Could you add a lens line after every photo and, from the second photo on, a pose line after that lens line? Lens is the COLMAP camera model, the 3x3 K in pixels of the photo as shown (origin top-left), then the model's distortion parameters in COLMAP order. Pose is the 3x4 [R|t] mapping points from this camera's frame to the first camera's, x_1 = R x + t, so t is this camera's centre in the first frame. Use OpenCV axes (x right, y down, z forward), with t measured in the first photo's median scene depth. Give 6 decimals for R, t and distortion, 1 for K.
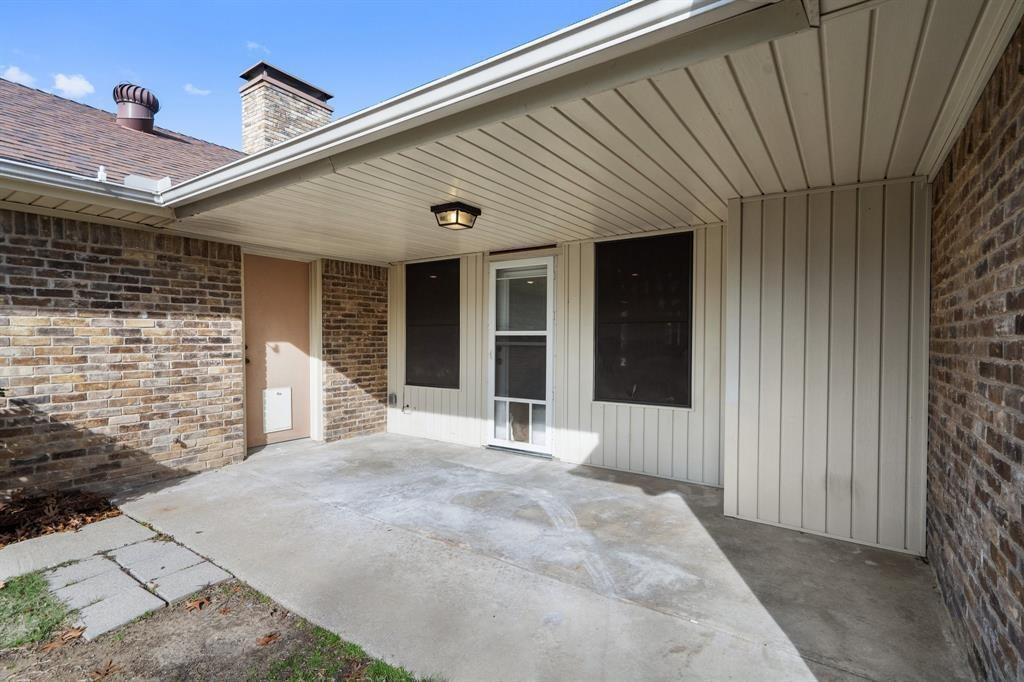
lens RADIAL K [[475.6, 0, 510.9], [0, 475.6, 344.4], [0, 0, 1]] dist [0.000632, 0.000159]
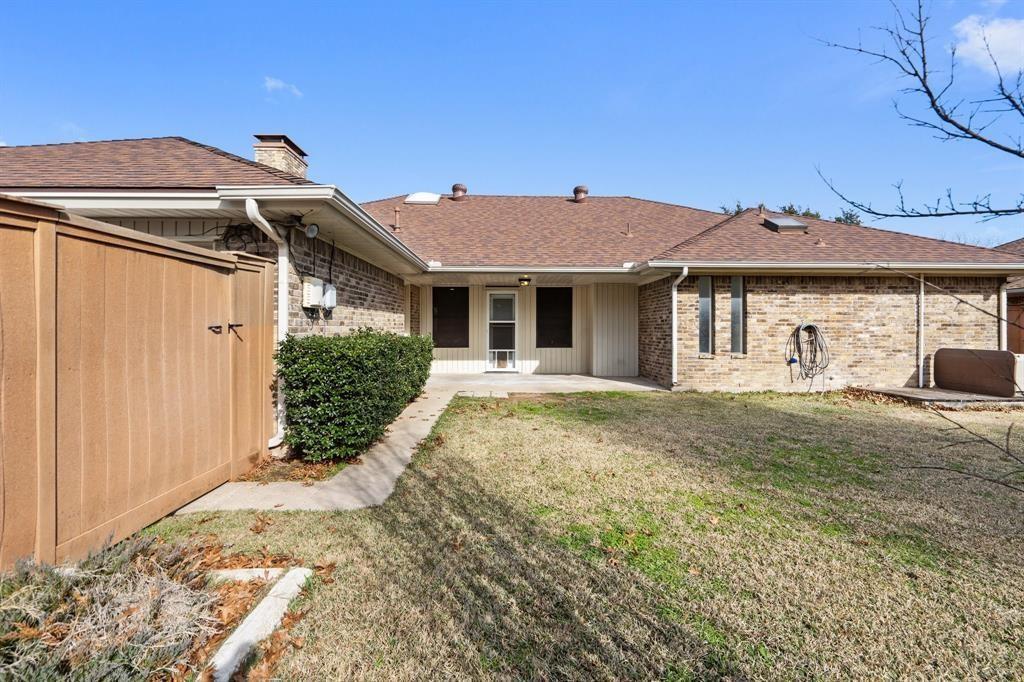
lens RADIAL K [[475.6, 0, 512.1], [0, 475.6, 331.1], [0, 0, 1]] dist [0.000632, 0.000159]
pose [[0.814937, -0.007202, 0.579505, -1.287426], [0.009542, 0.999954, -0.000992, 0.025392], [-0.579471, 0.006339, 0.814968, -0.927429]]
